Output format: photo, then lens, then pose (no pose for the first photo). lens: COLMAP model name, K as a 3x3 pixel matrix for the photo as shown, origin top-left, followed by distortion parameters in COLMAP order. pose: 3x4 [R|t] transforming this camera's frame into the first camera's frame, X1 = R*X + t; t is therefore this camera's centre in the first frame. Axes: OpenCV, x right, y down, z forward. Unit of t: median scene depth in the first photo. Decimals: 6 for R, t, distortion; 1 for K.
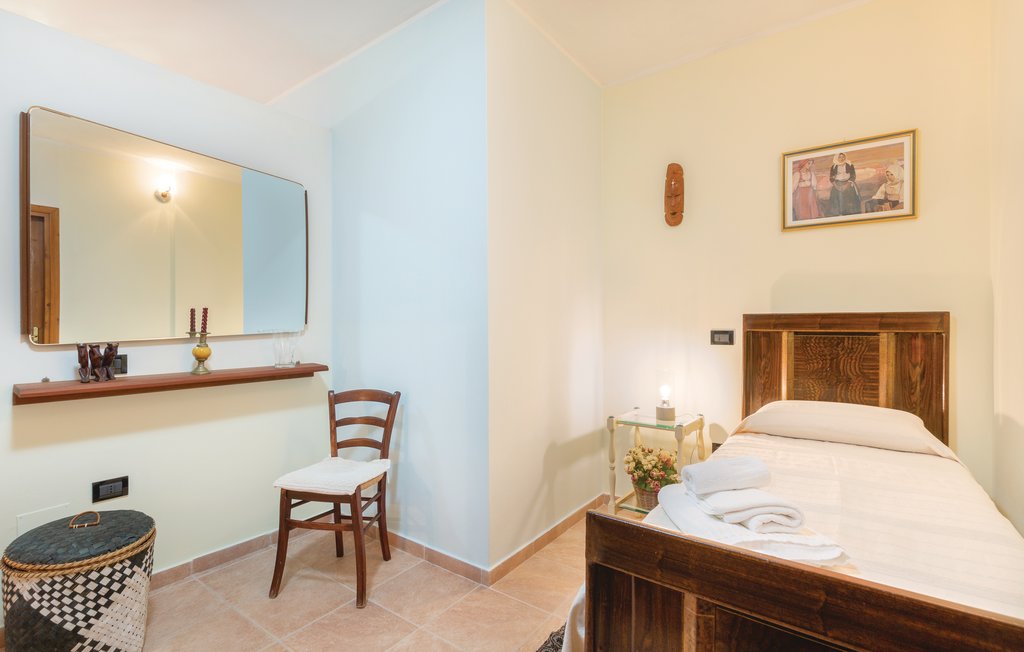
lens RADIAL K [[469.8, 0, 512.0], [0, 469.8, 325.0], [0, 0, 1]] dist [-0.002989, -0.000227]
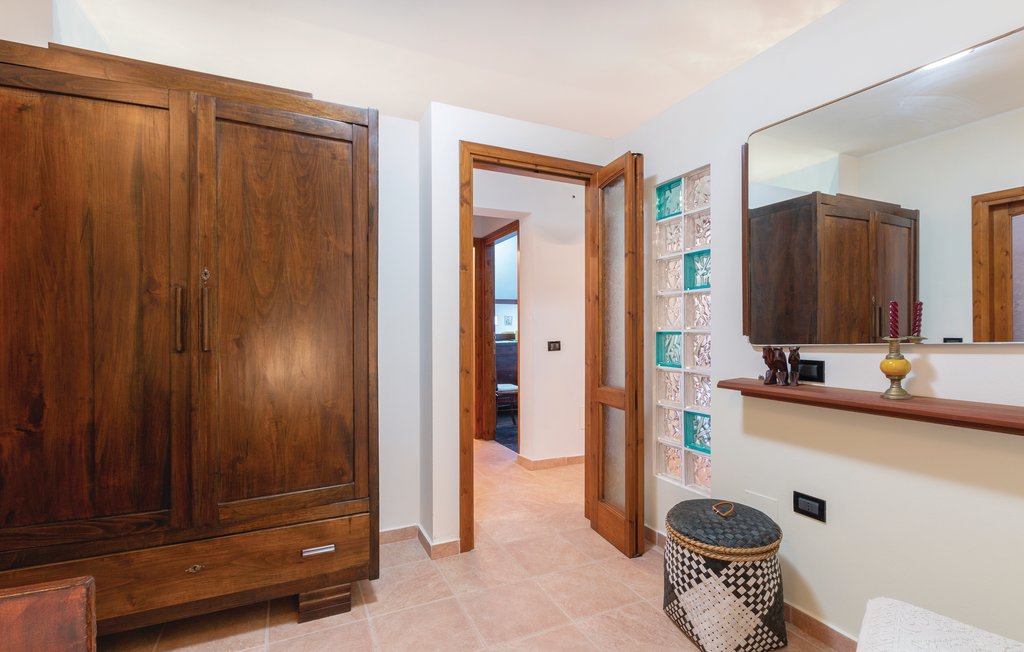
lens RADIAL K [[469.8, 0, 511.1], [0, 469.8, 329.8], [0, 0, 1]] dist [-0.002989, -0.000227]
pose [[-0.477660, 0.000171, -0.878545, 0.278202], [-0.001752, 0.999998, 0.001147, 0.005038], [0.878543, 0.002087, -0.477659, 1.116080]]
